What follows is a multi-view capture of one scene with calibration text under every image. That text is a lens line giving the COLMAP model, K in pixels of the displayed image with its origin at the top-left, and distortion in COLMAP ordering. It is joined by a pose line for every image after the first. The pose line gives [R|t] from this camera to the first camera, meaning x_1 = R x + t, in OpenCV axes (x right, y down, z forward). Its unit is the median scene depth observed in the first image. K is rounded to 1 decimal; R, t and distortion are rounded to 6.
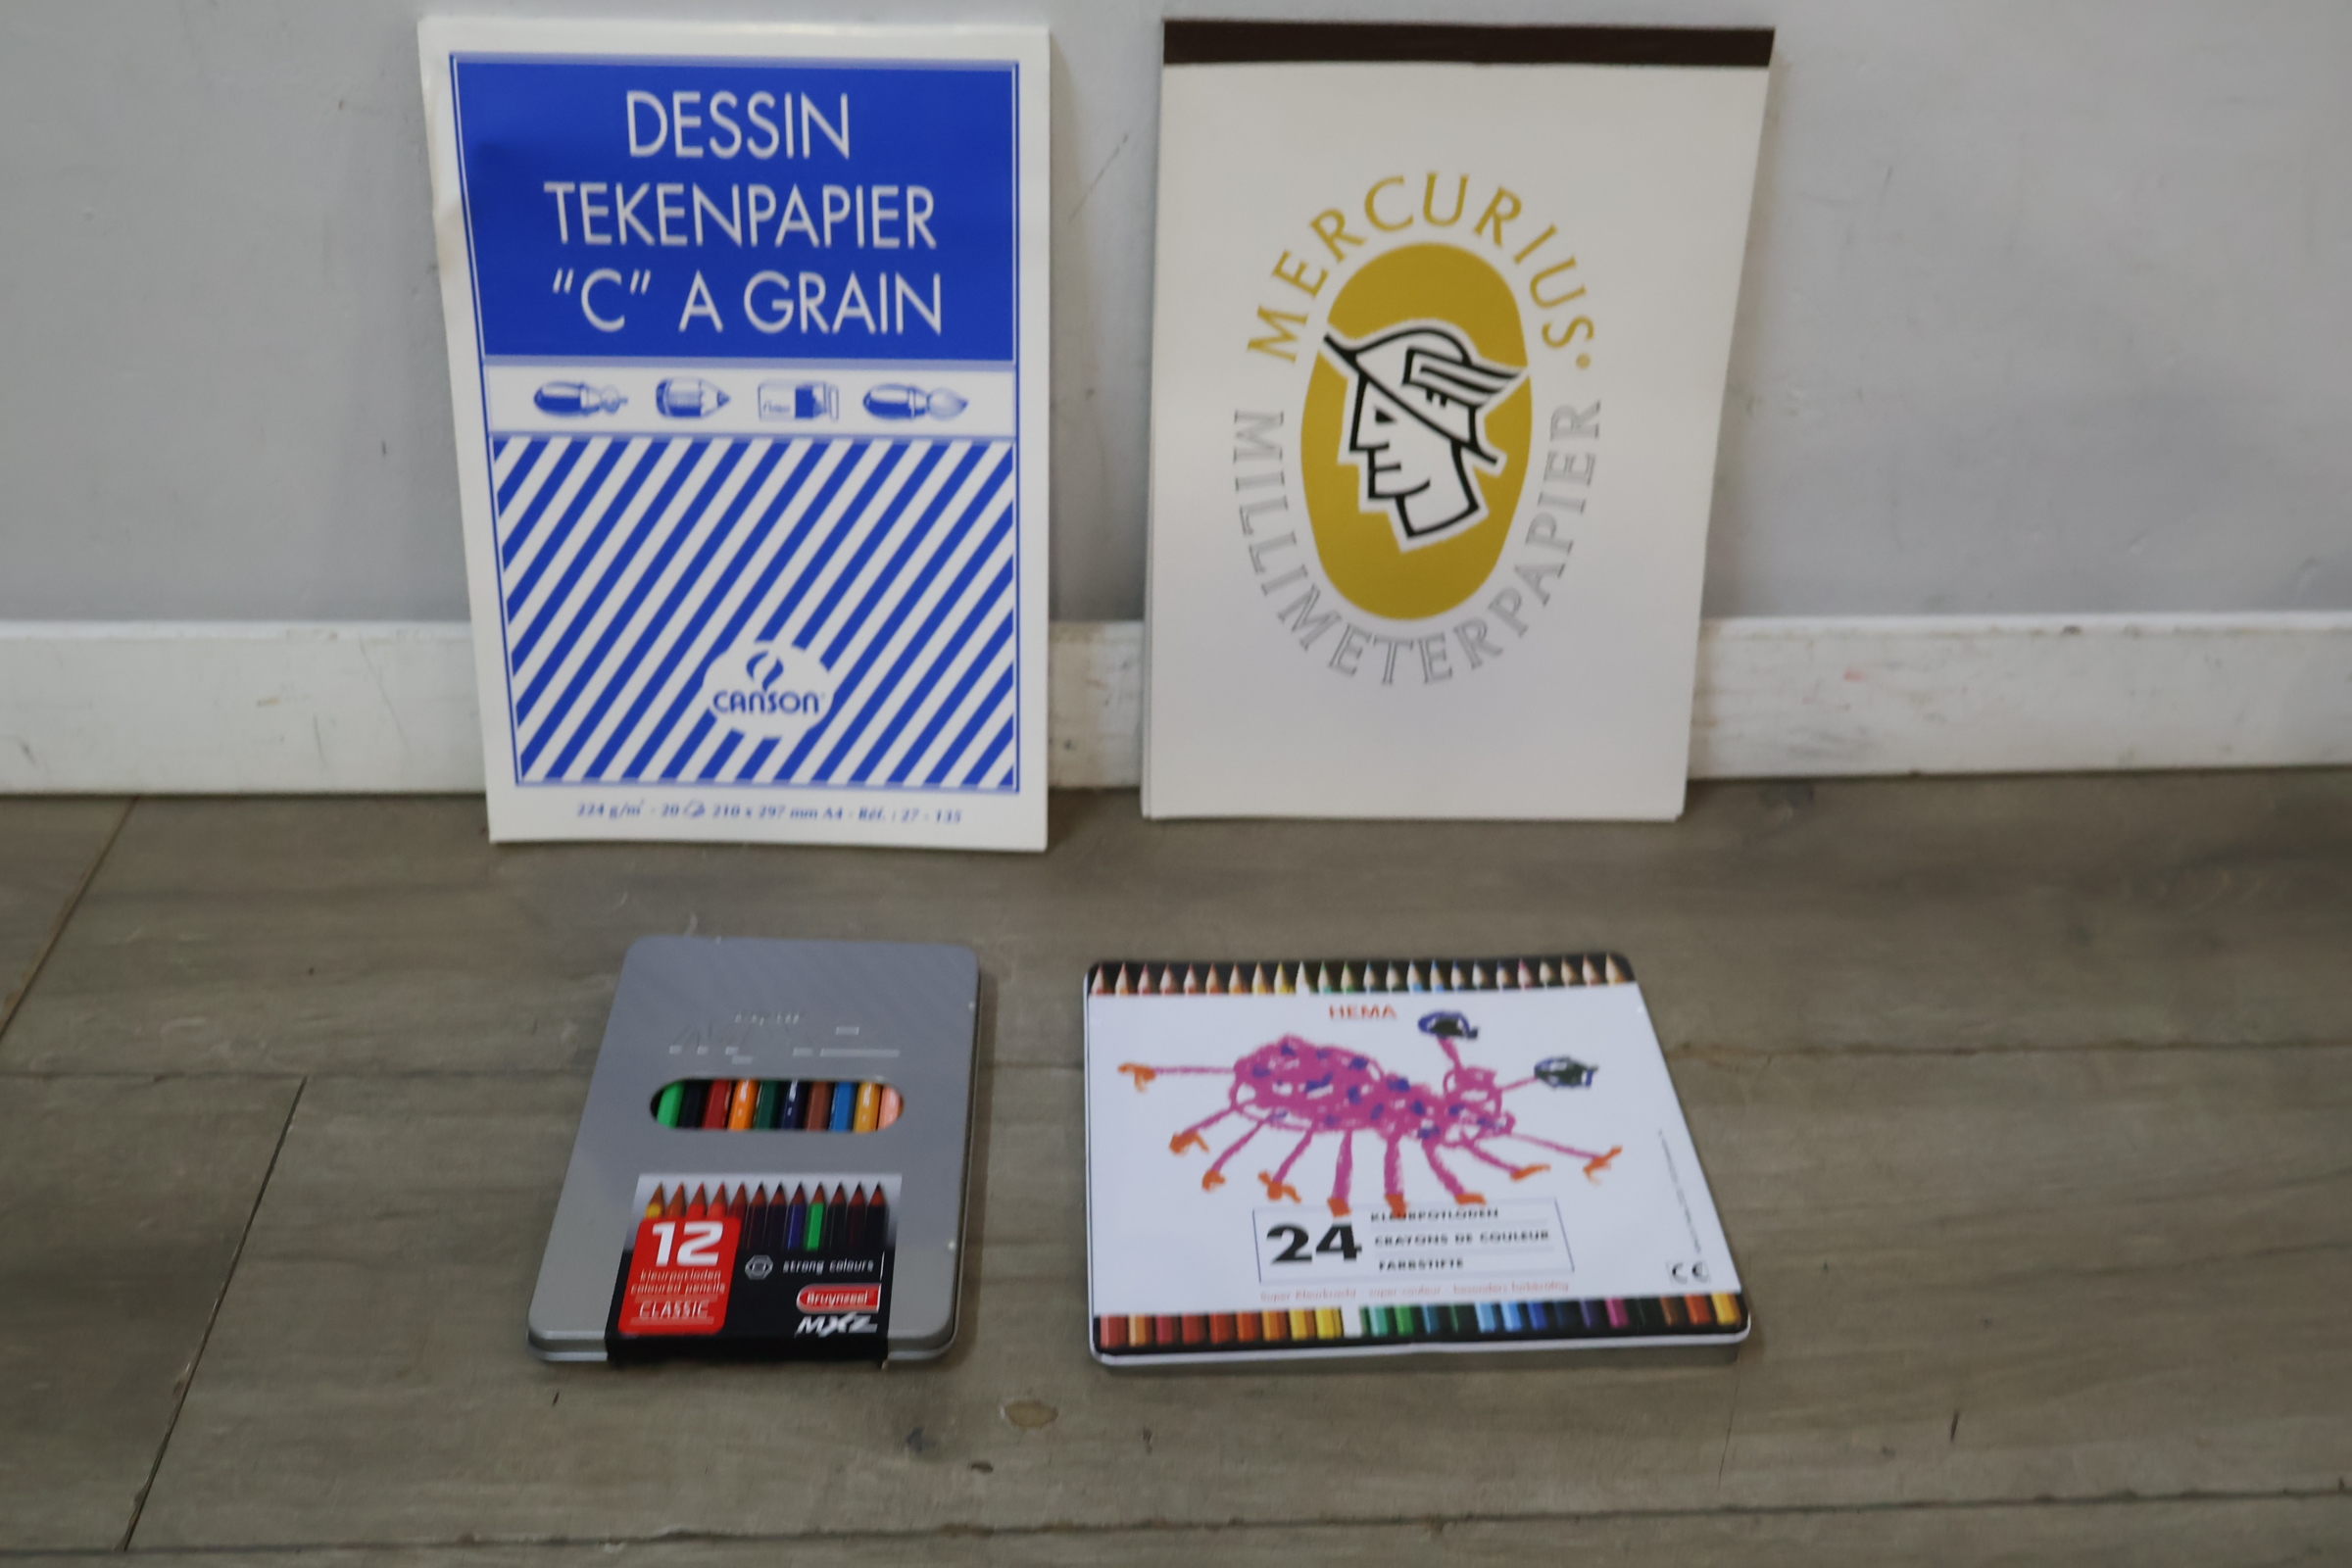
lens RADIAL K [[2403.0, 0, 1187.6], [0, 2403.0, 788.7], [0, 0, 1]] dist [0.009916, 0.000000]
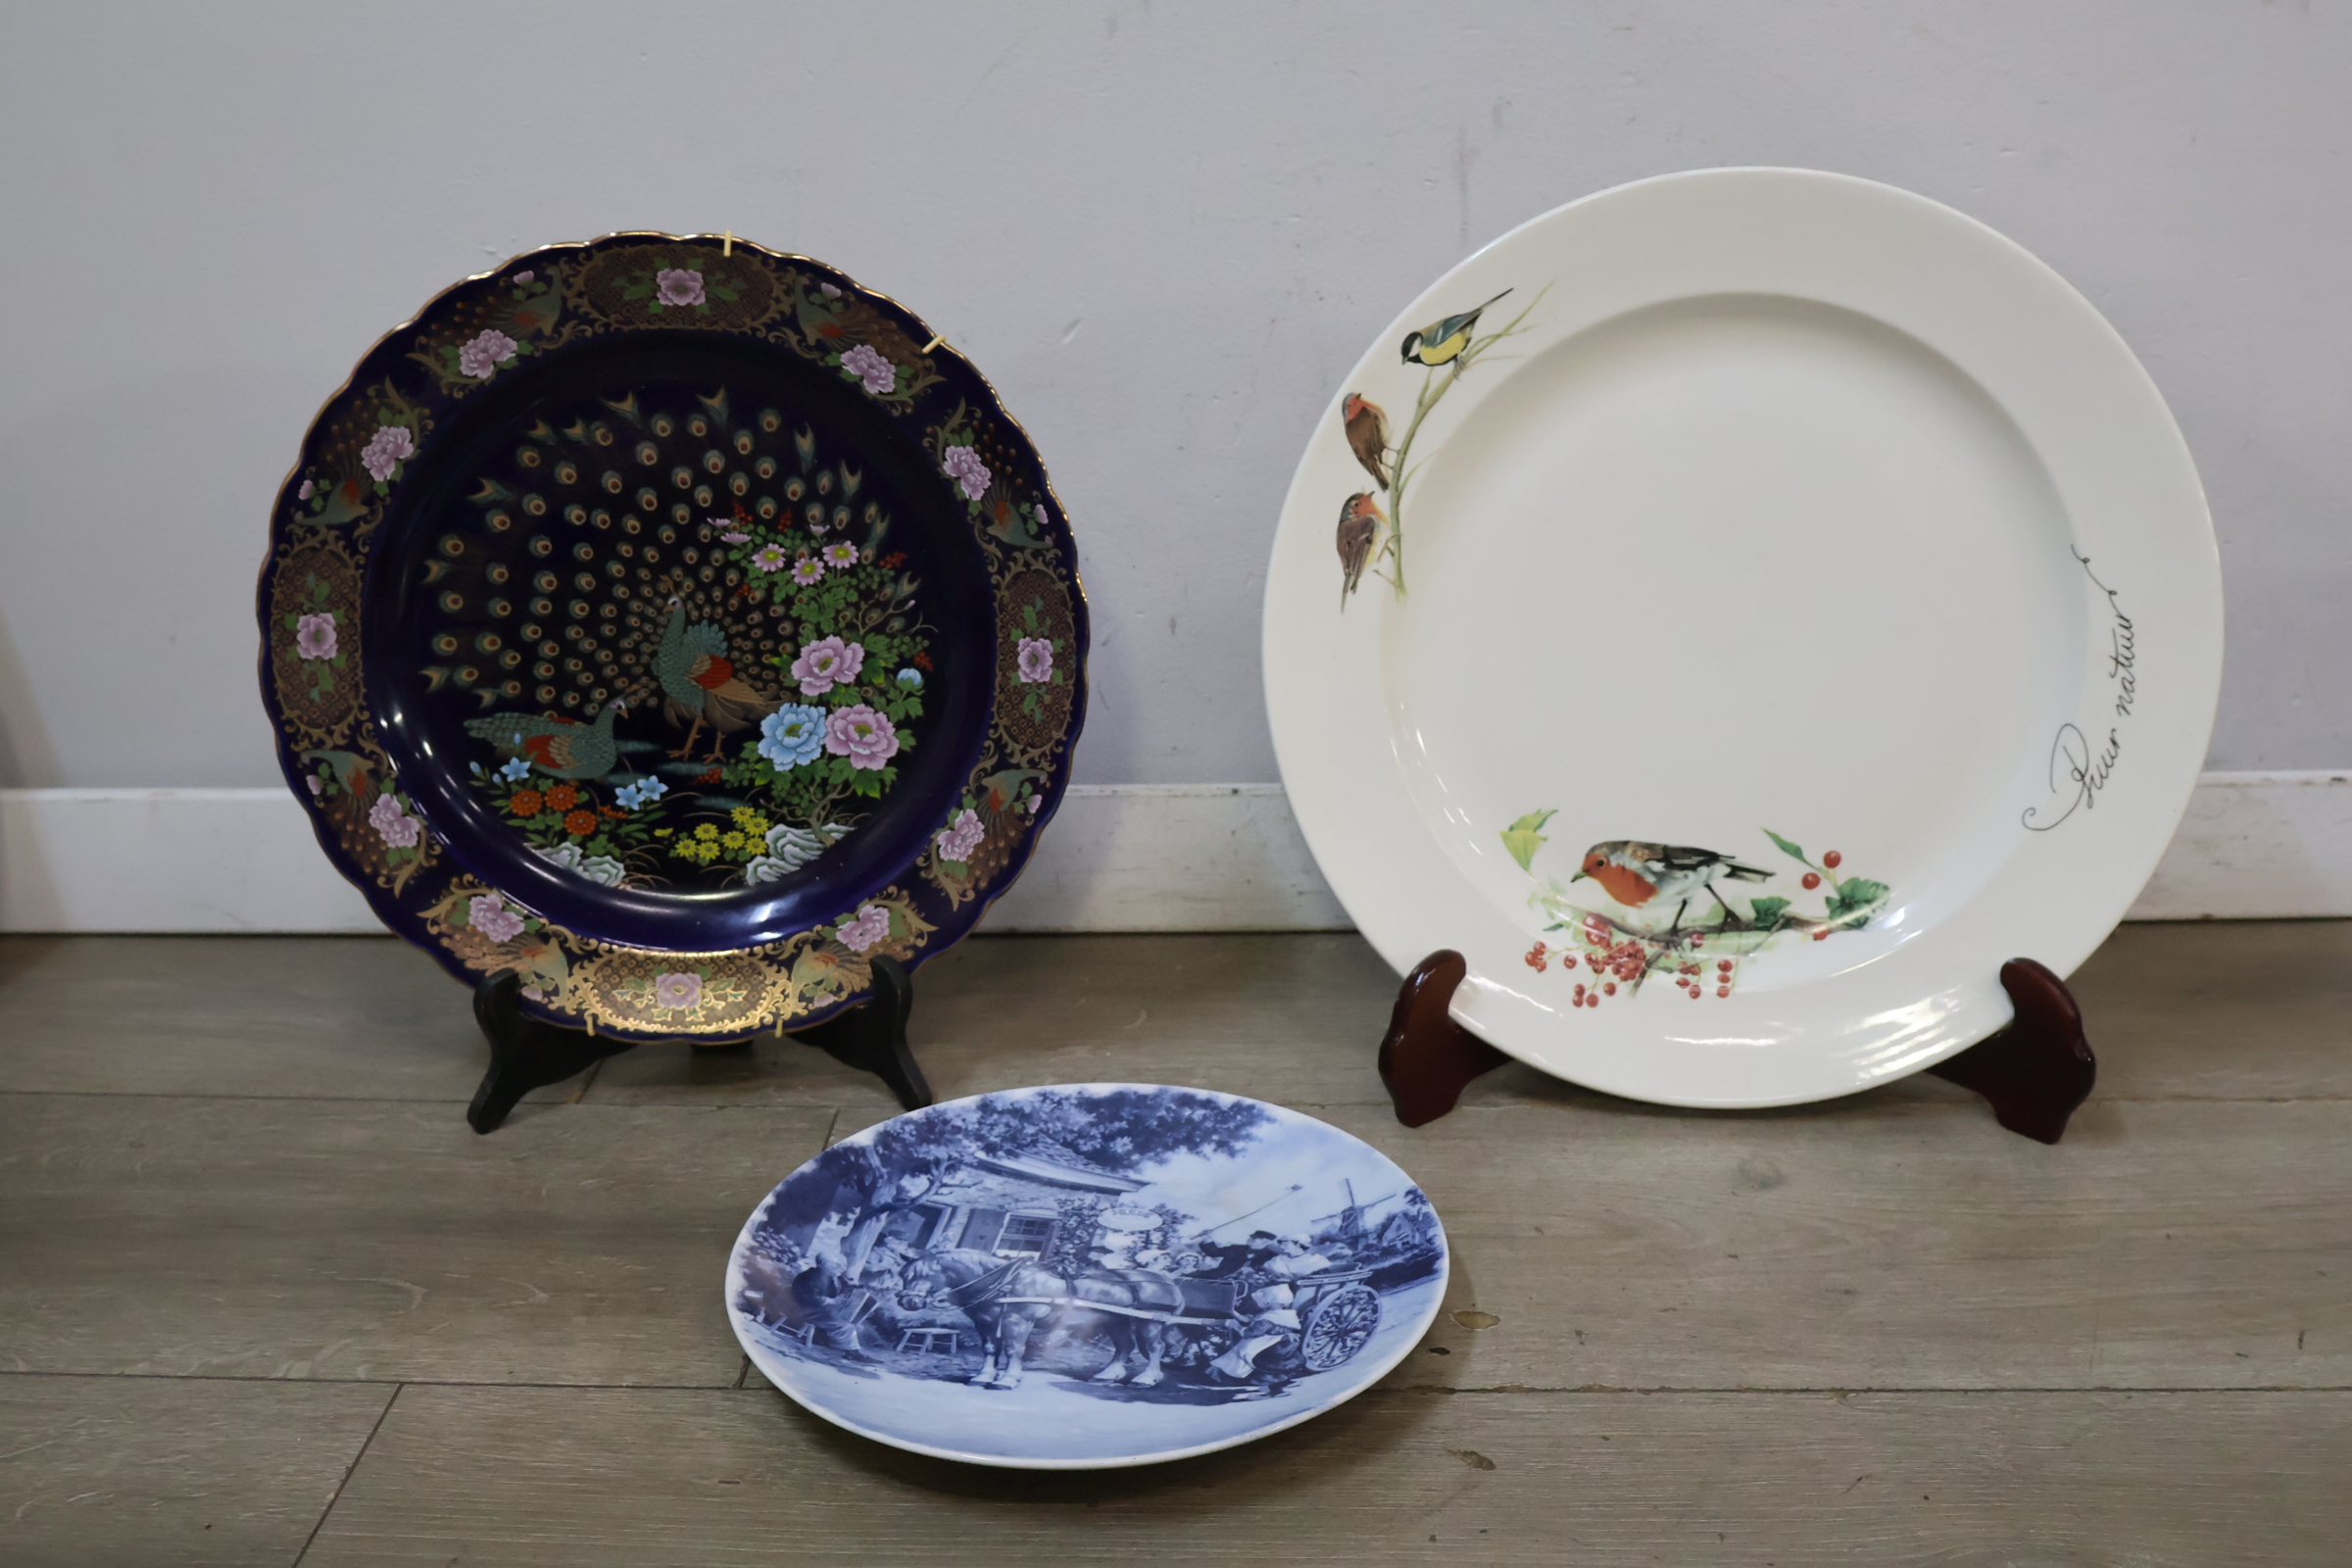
lens RADIAL K [[2403.0, 0, 1162.7], [0, 2403.0, 792.8], [0, 0, 1]] dist [0.009916, 0.000000]
pose [[0.994738, -0.017713, -0.100909, -0.081314], [-0.006385, 0.972308, -0.233615, 0.245291], [0.102253, 0.233030, 0.967079, -0.179263]]
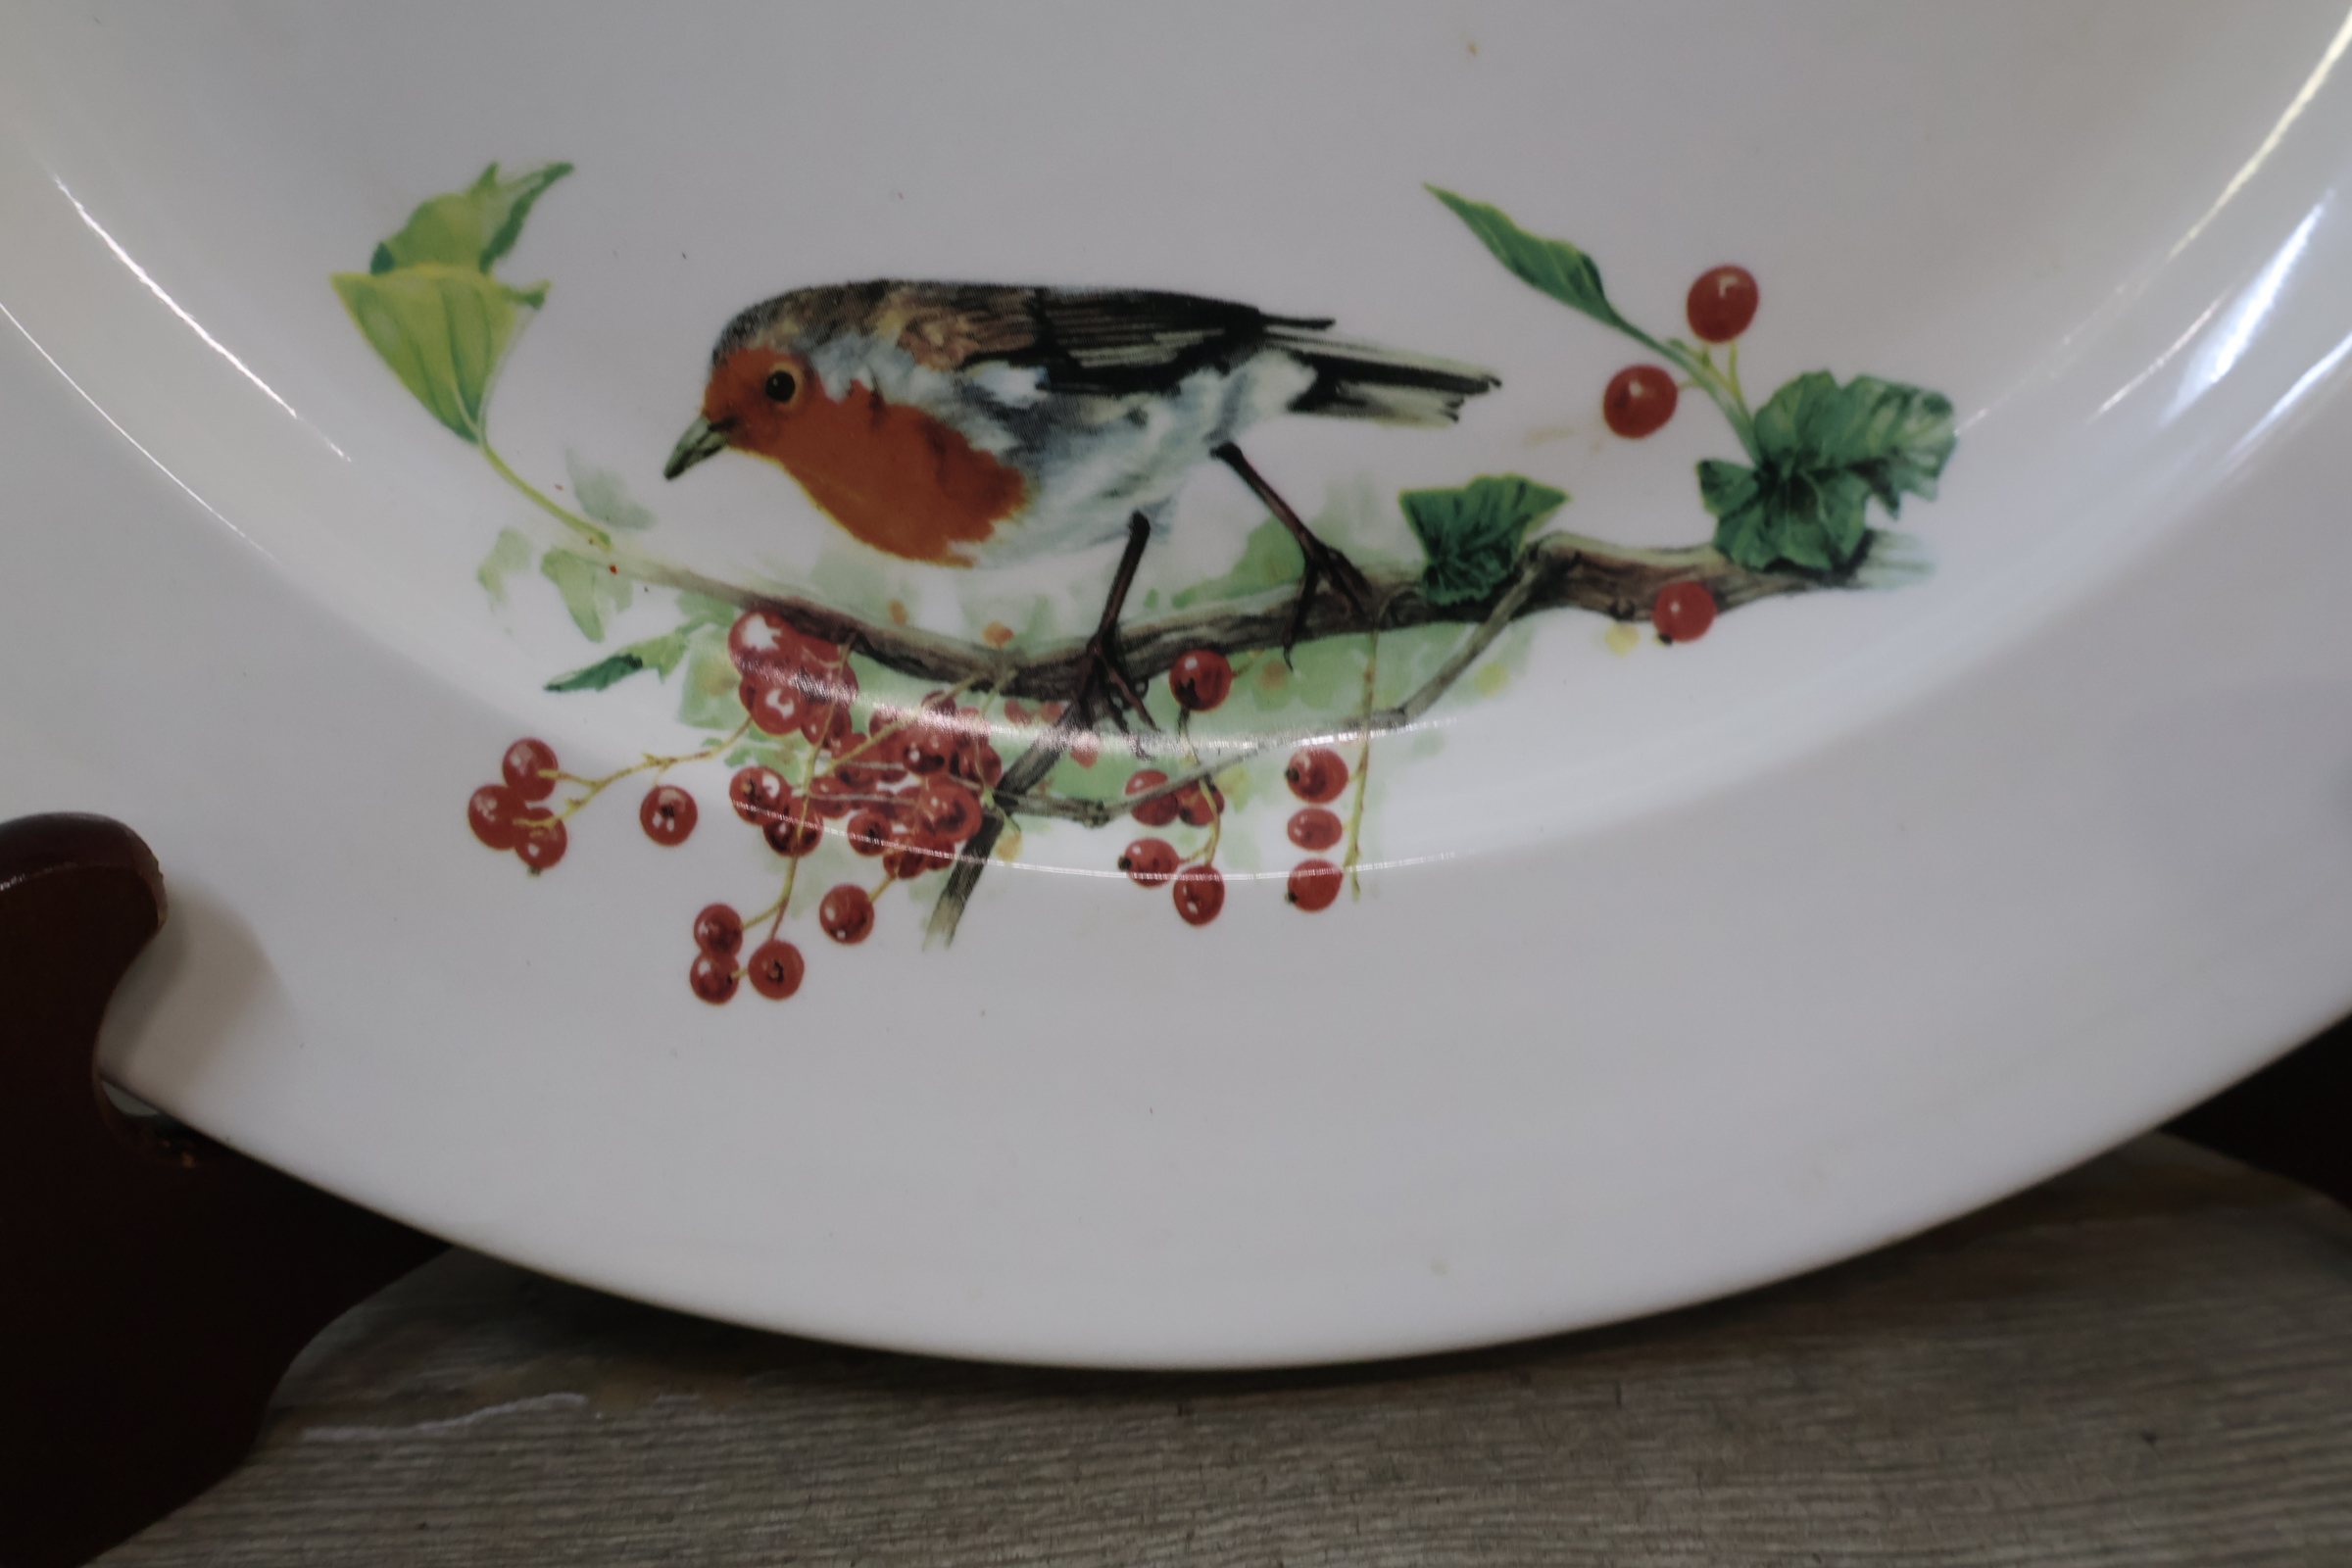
lens RADIAL K [[2403.0, 0, 1157.7], [0, 2403.0, 783.1], [0, 0, 1]] dist [0.009916, 0.000000]
pose [[0.995283, -0.091068, 0.033440, 0.042980], [0.094402, 0.988579, -0.117471, 0.084505], [-0.022360, 0.120074, 0.992513, 0.718403]]
